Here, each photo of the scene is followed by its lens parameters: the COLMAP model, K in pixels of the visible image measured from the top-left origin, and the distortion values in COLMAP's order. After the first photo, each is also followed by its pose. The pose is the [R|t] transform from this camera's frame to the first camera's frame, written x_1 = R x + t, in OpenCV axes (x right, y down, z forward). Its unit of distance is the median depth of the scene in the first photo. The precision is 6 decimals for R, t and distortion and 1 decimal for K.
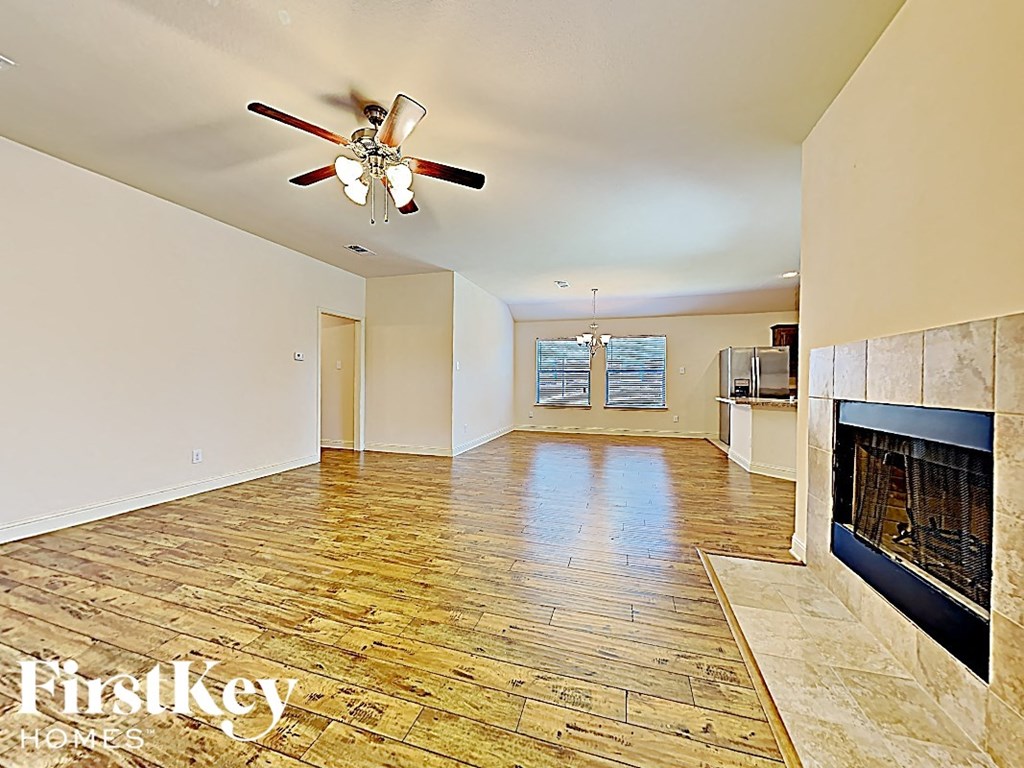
lens RADIAL K [[380.3, 0, 513.7], [0, 380.3, 383.1], [0, 0, 1]] dist [-0.006064, -0.000086]
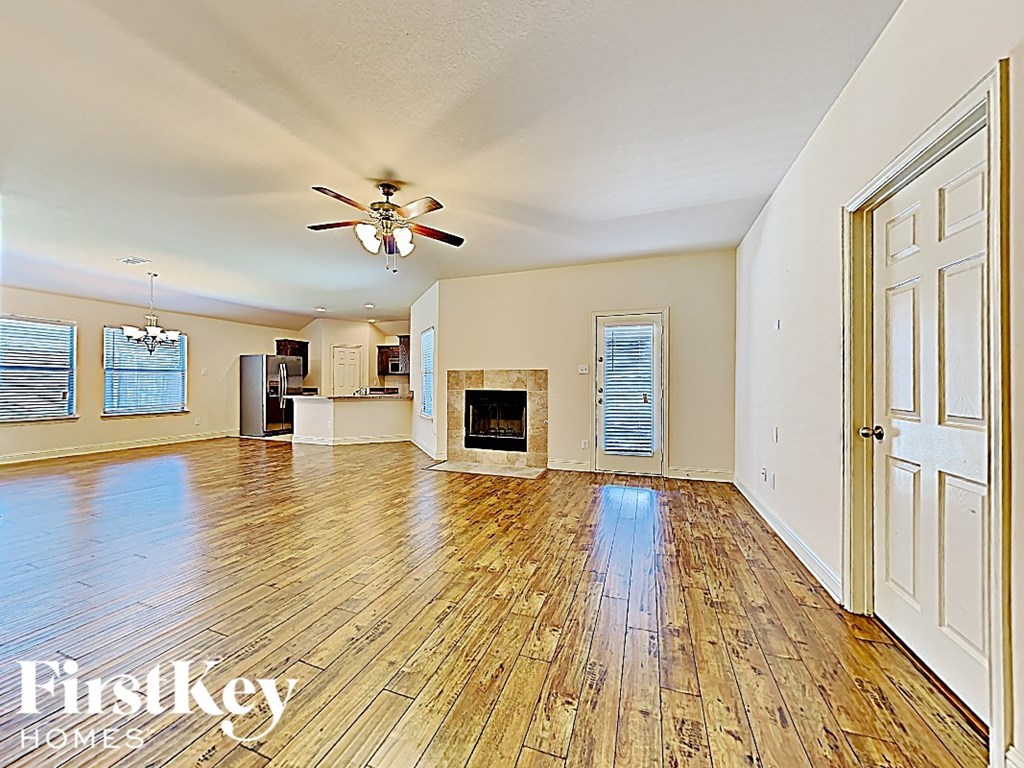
lens RADIAL K [[380.3, 0, 513.3], [0, 380.3, 384.8], [0, 0, 1]] dist [-0.006064, -0.000086]
pose [[0.034362, -0.007809, 0.999379, -1.348918], [-0.001331, 0.999968, 0.007859, -0.020191], [-0.999409, -0.001600, 0.034350, 0.400259]]
